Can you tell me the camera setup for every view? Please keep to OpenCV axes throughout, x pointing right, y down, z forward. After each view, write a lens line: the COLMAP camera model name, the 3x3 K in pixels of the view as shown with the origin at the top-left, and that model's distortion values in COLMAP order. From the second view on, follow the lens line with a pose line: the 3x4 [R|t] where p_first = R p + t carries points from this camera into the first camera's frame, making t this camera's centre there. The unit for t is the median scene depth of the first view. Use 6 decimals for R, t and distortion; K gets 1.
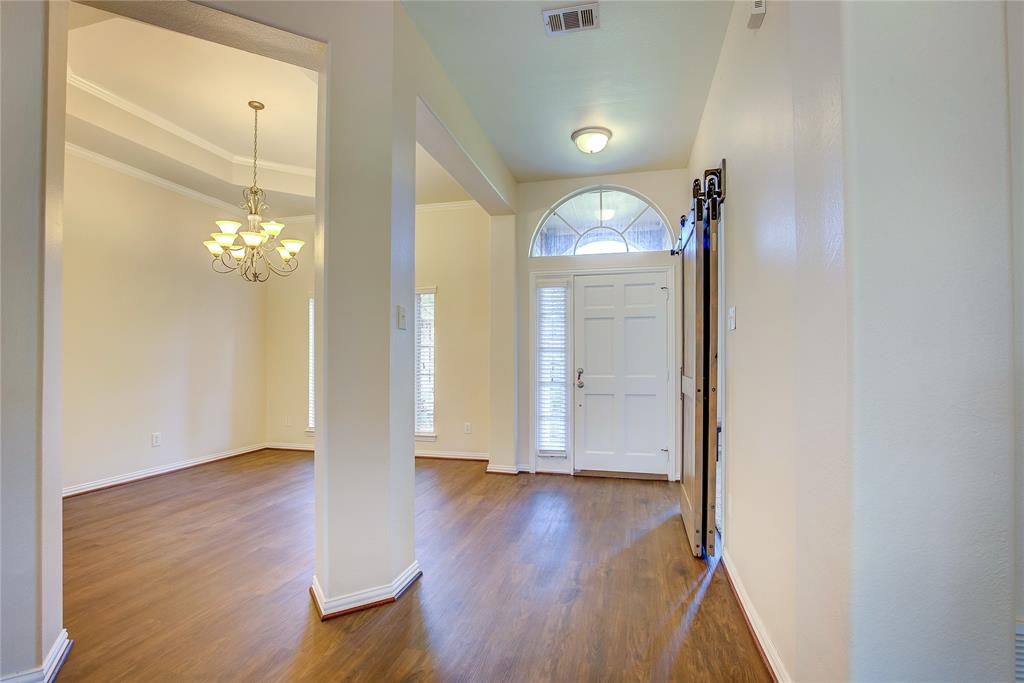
lens RADIAL K [[478.7, 0, 514.7], [0, 478.7, 349.9], [0, 0, 1]] dist [-0.031283, 0.002879]
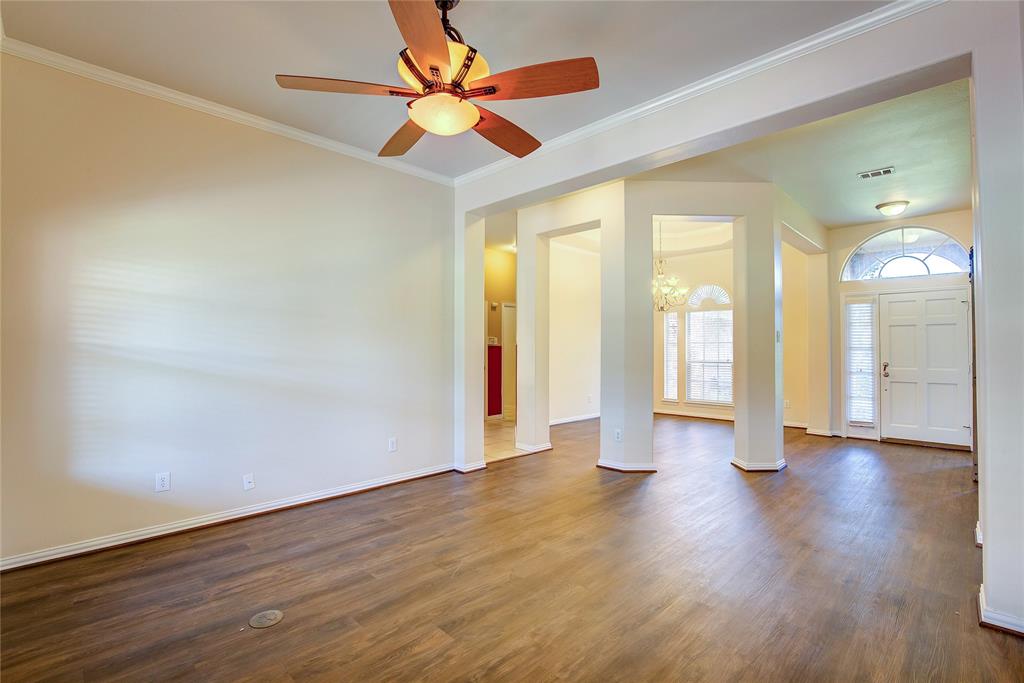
lens RADIAL K [[478.7, 0, 504.5], [0, 478.7, 334.7], [0, 0, 1]] dist [-0.031283, 0.002879]
pose [[0.852962, -0.010771, -0.521862, -0.089366], [0.007275, 0.999935, -0.008747, -0.036915], [0.521922, 0.003664, 0.852985, -0.699649]]
